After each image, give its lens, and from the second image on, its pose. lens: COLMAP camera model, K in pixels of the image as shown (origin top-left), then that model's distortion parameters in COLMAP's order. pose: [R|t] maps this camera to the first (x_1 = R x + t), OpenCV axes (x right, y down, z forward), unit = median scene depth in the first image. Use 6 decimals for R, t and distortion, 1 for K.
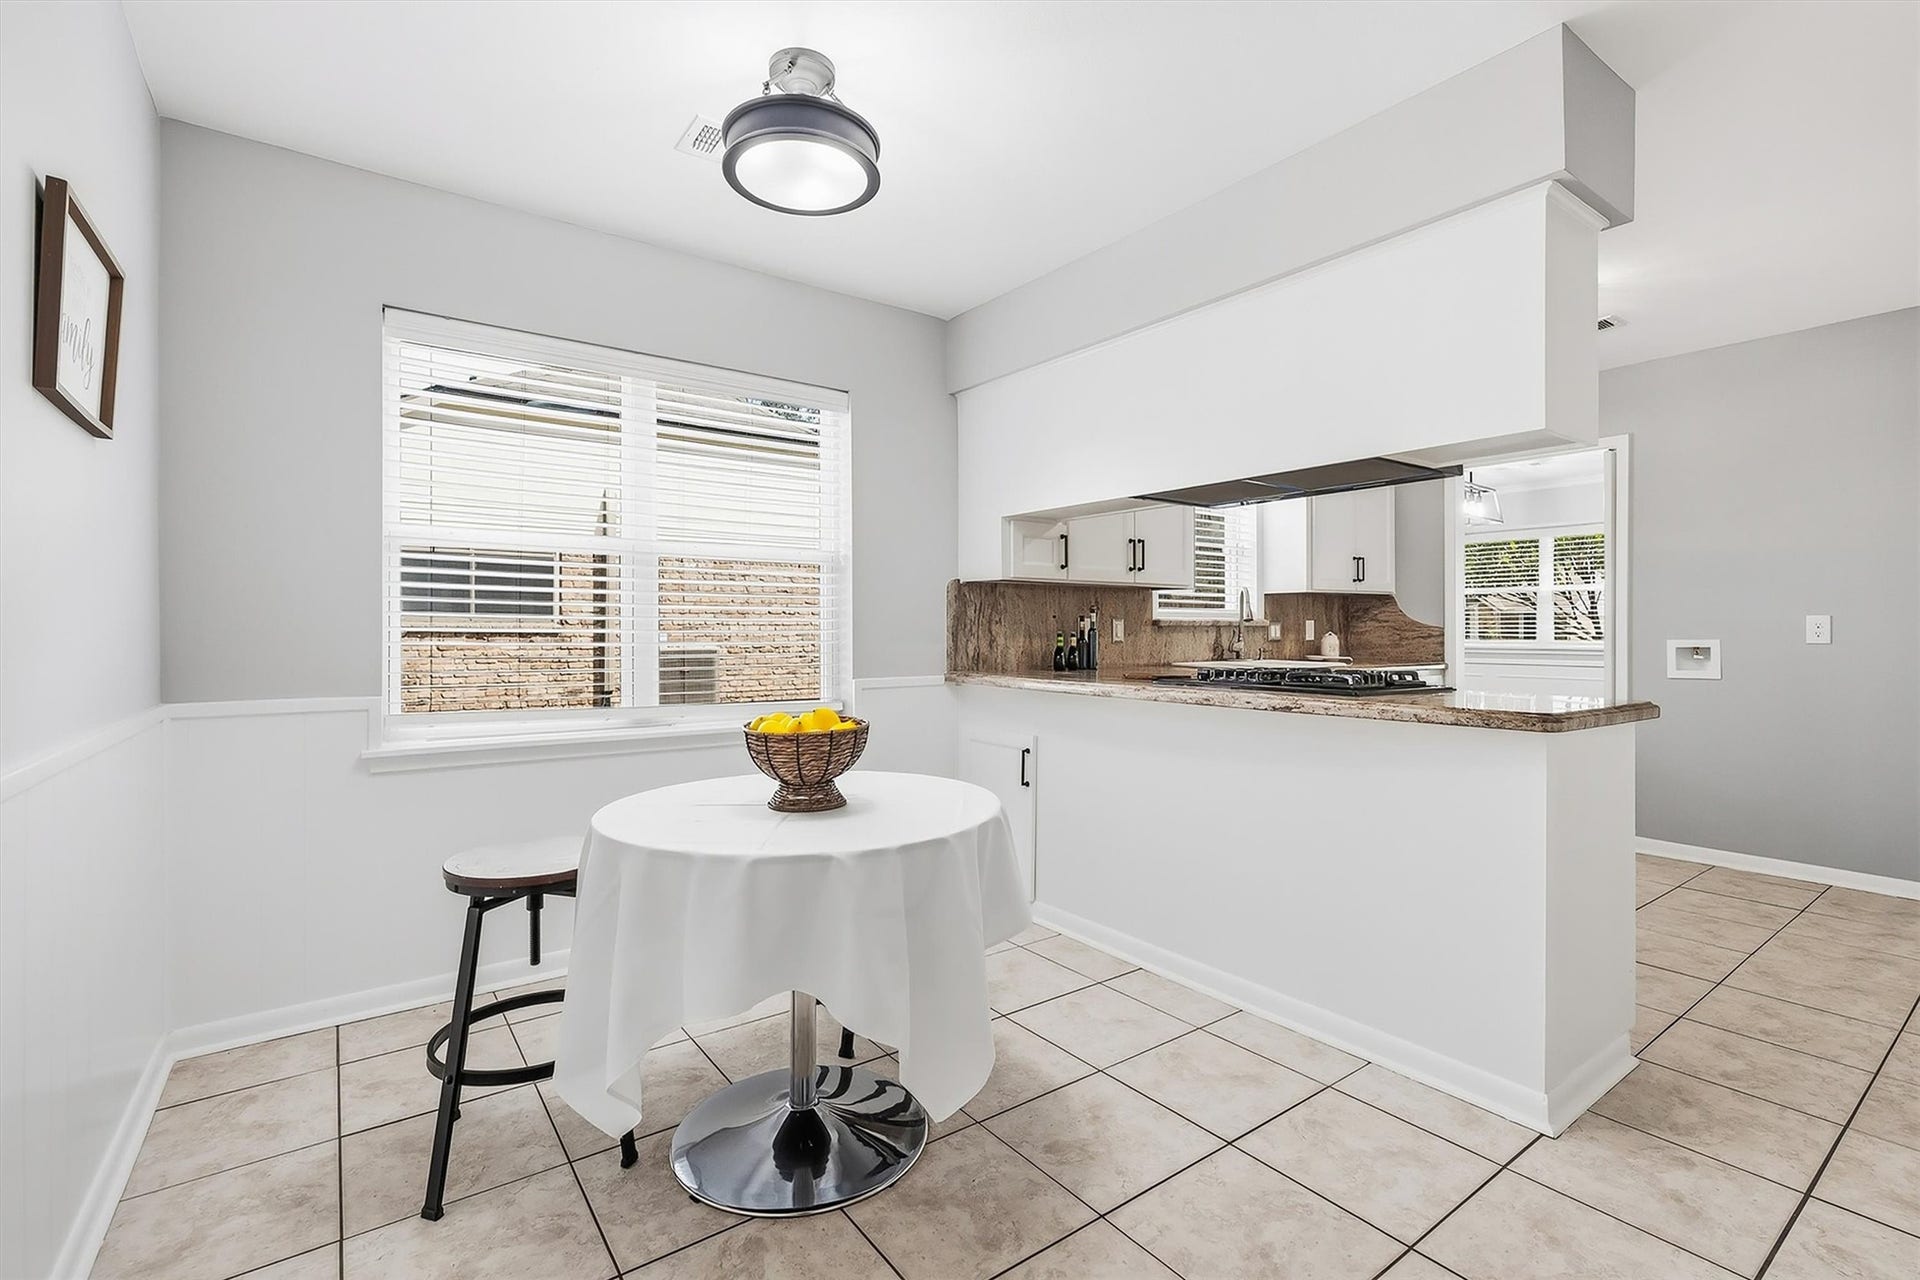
lens RADIAL K [[864.0, 0, 946.2], [0, 864.0, 637.1], [0, 0, 1]] dist [0.002083, -0.000668]
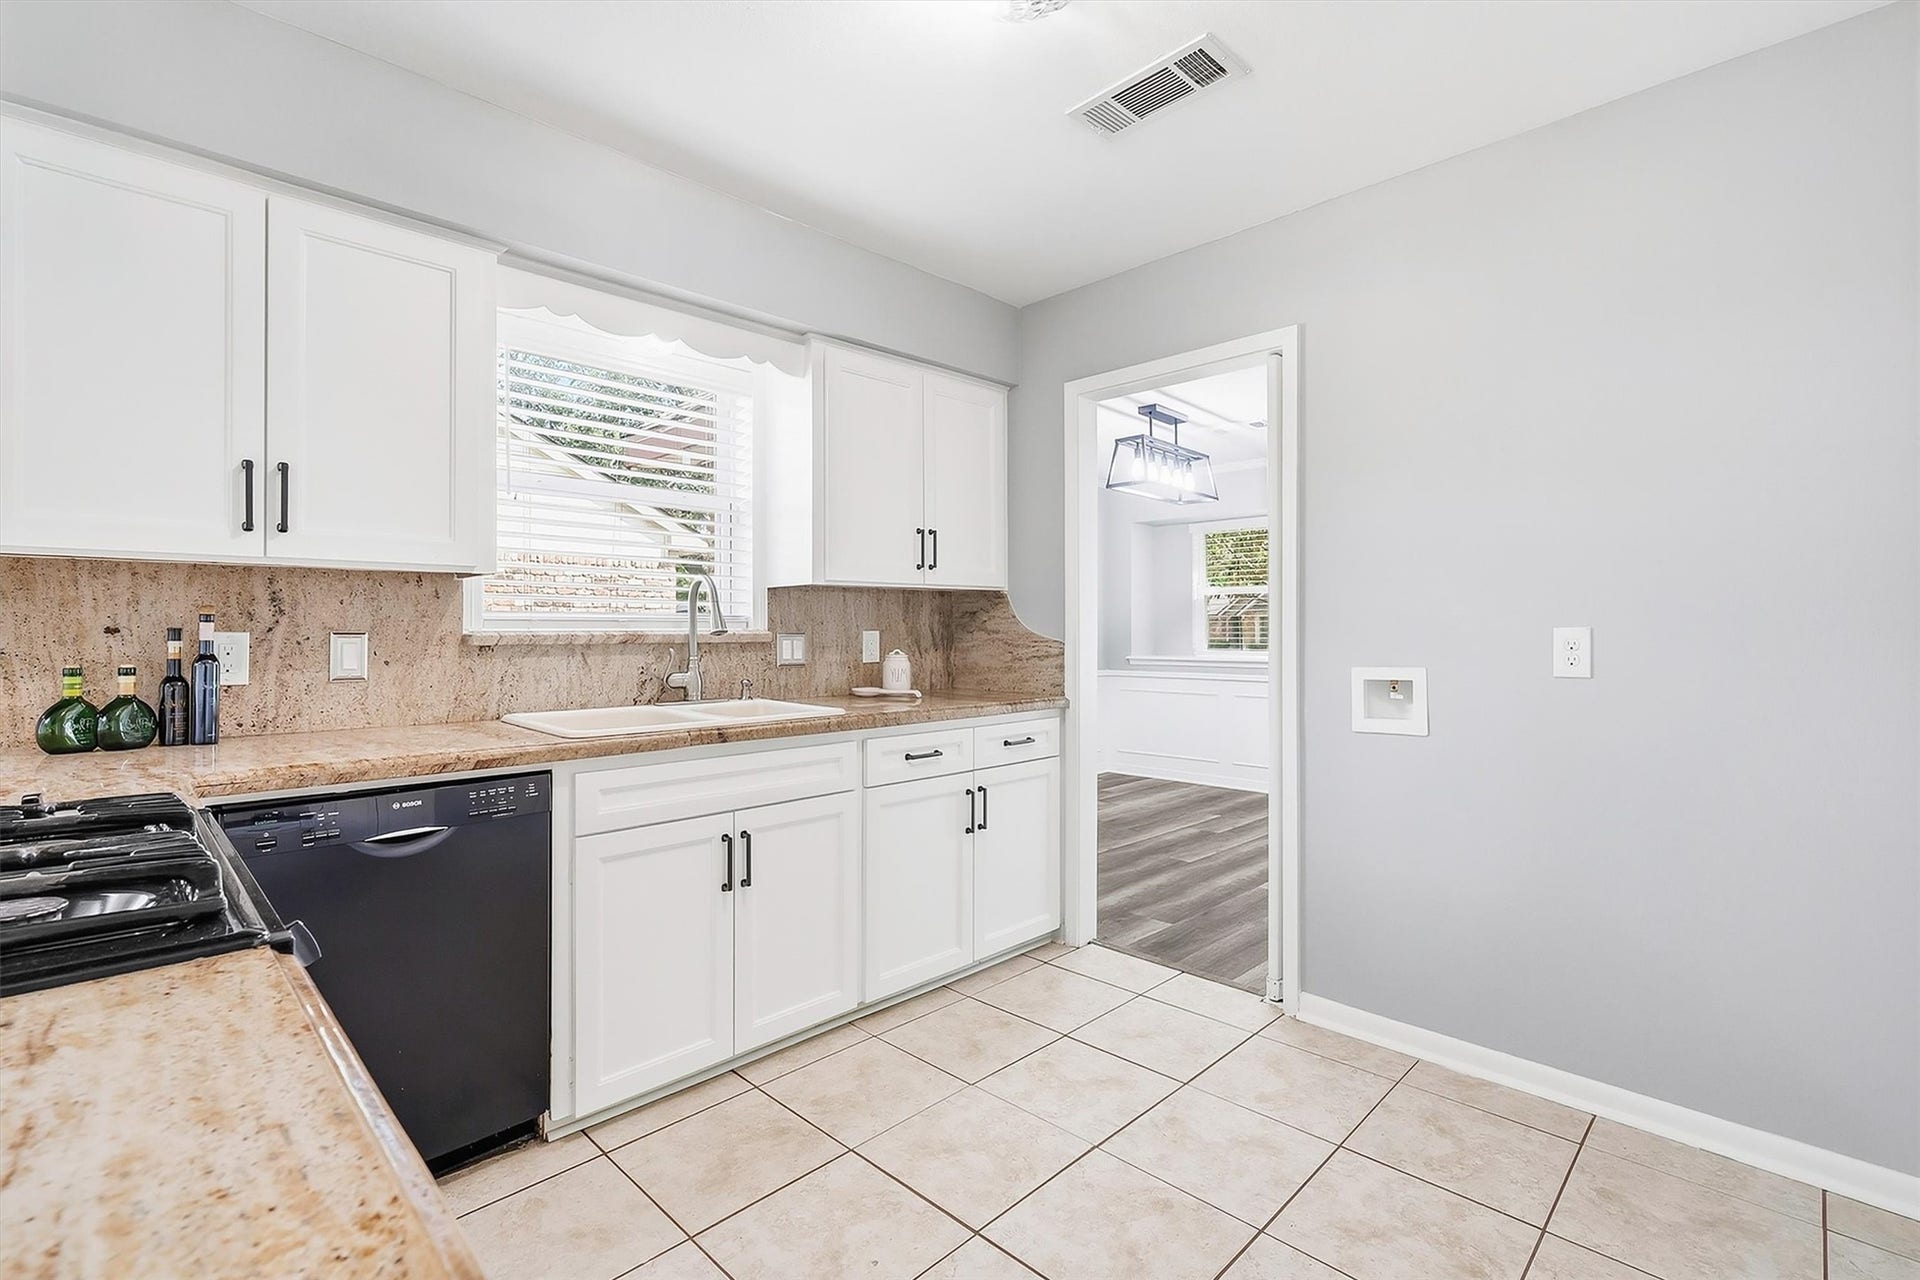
lens RADIAL K [[864.0, 0, 966.6], [0, 864.0, 628.9], [0, 0, 1]] dist [0.002083, -0.000668]
pose [[0.988874, -0.001129, 0.148749, 0.413025], [0.002465, 0.999958, -0.008798, -0.015668], [-0.148733, 0.009067, 0.988836, 0.387008]]
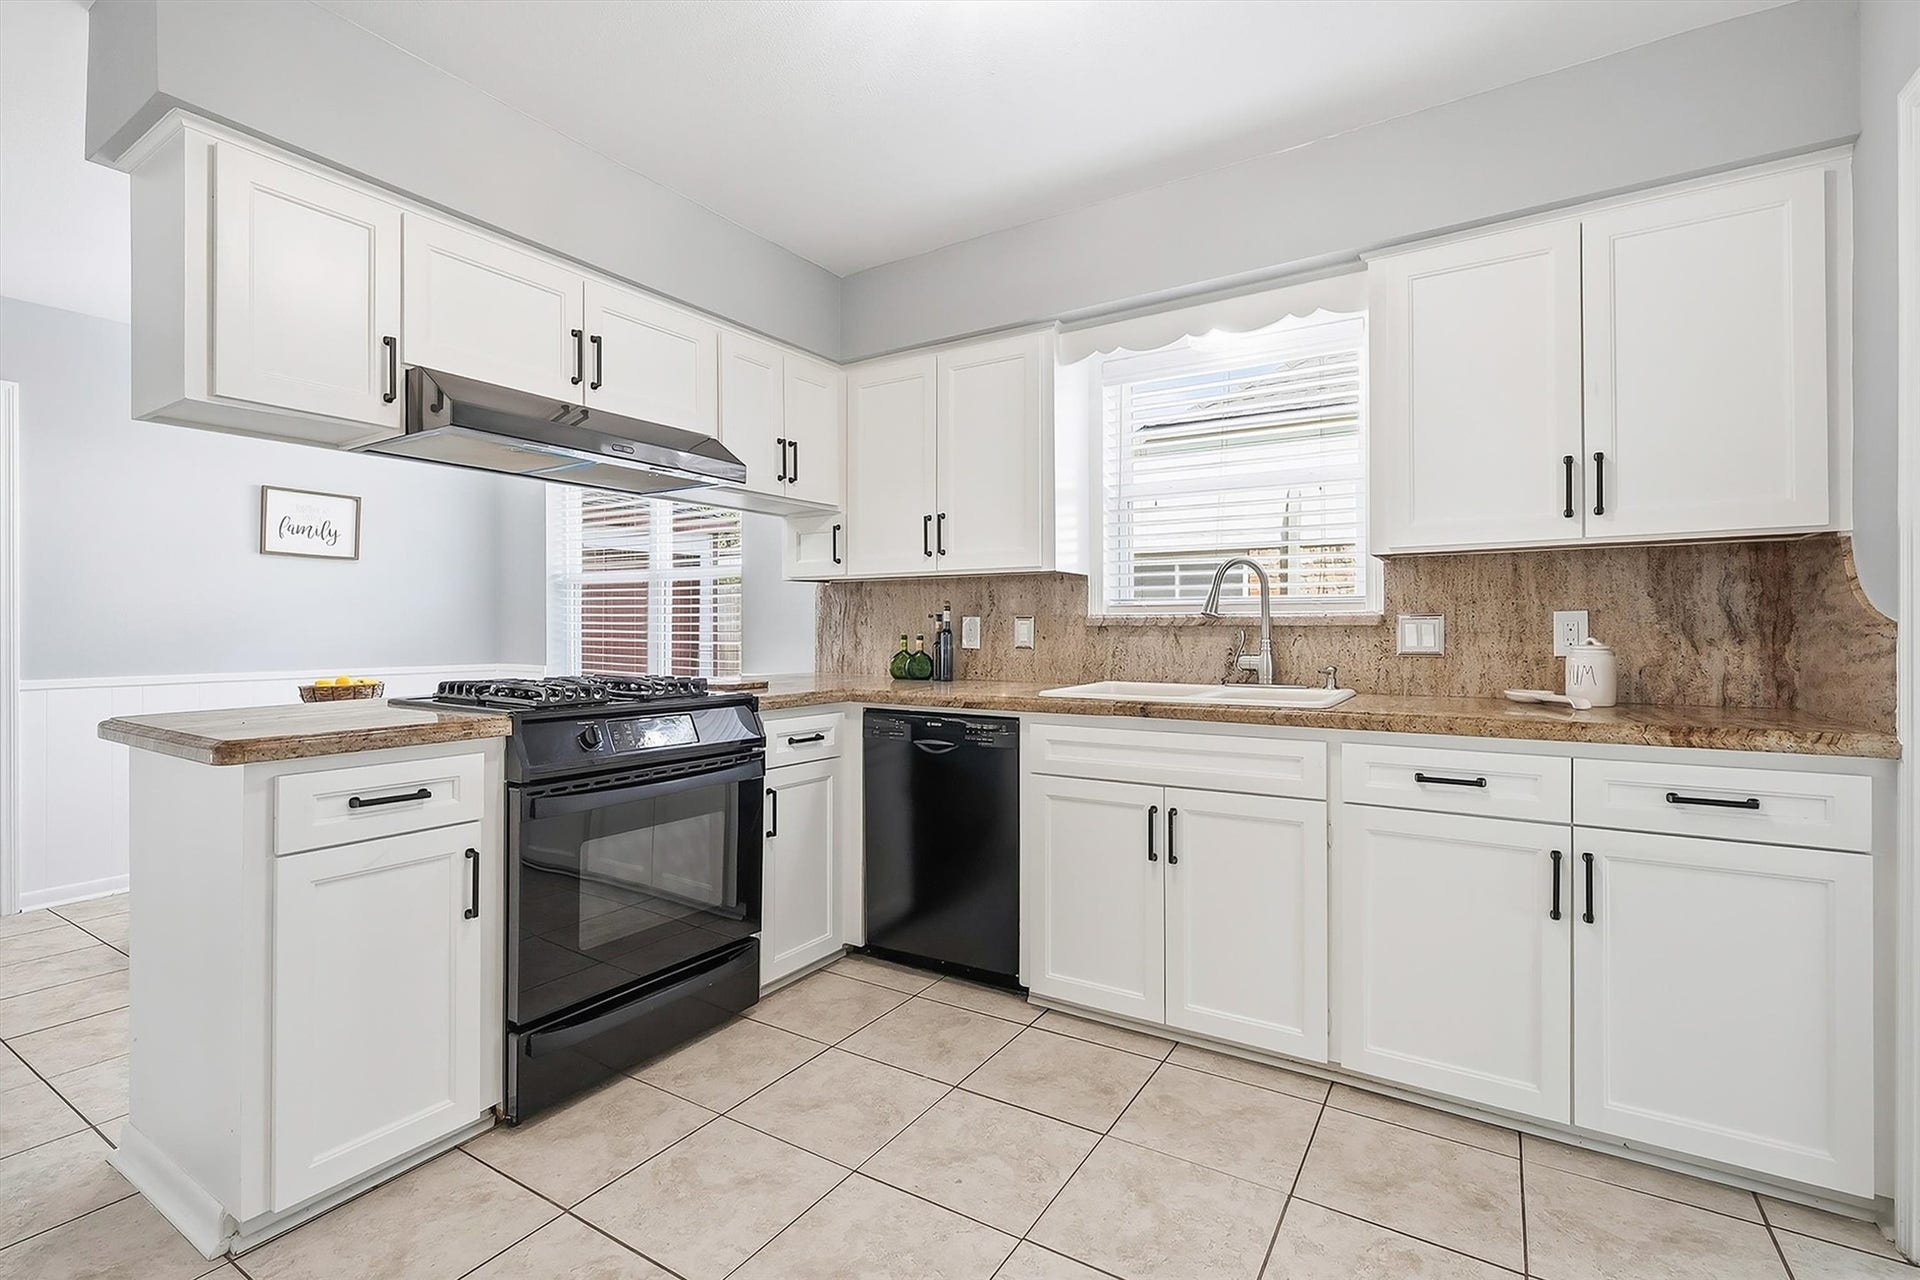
lens RADIAL K [[864.0, 0, 953.1], [0, 864.0, 631.1], [0, 0, 1]] dist [0.002083, -0.000668]
pose [[0.363945, 0.001499, -0.931419, 0.742853], [-0.007912, 0.999968, -0.001482, -0.006338], [0.931387, 0.007909, 0.363945, 0.574325]]
